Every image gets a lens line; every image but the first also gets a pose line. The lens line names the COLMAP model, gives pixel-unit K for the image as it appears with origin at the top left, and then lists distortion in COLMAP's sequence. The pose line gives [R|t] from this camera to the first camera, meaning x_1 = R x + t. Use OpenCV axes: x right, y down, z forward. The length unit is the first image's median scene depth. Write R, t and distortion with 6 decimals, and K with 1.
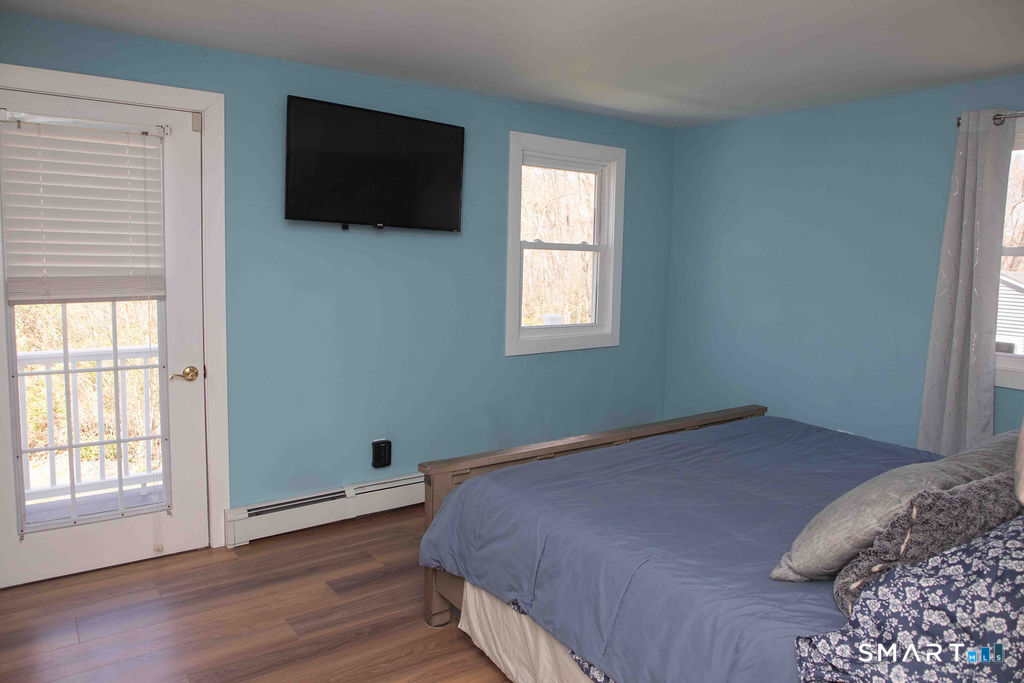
lens RADIAL K [[708.2, 0, 515.0], [0, 708.2, 328.4], [0, 0, 1]] dist [-0.070265, 0.030867]
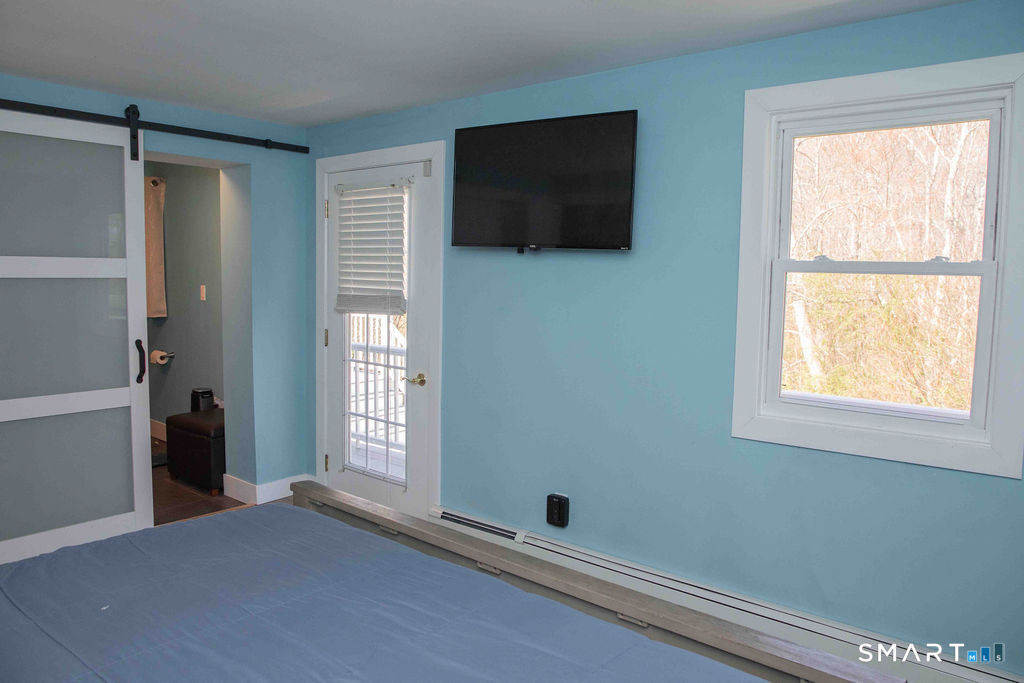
lens RADIAL K [[736.0, 0, 511.0], [0, 736.0, 325.6], [0, 0, 1]] dist [-0.039063, 0.004650]
pose [[0.214400, 0.050514, -0.975439, 0.727152], [-0.112247, 0.993320, 0.026768, -0.070623], [0.970275, 0.103751, 0.218638, 0.794030]]
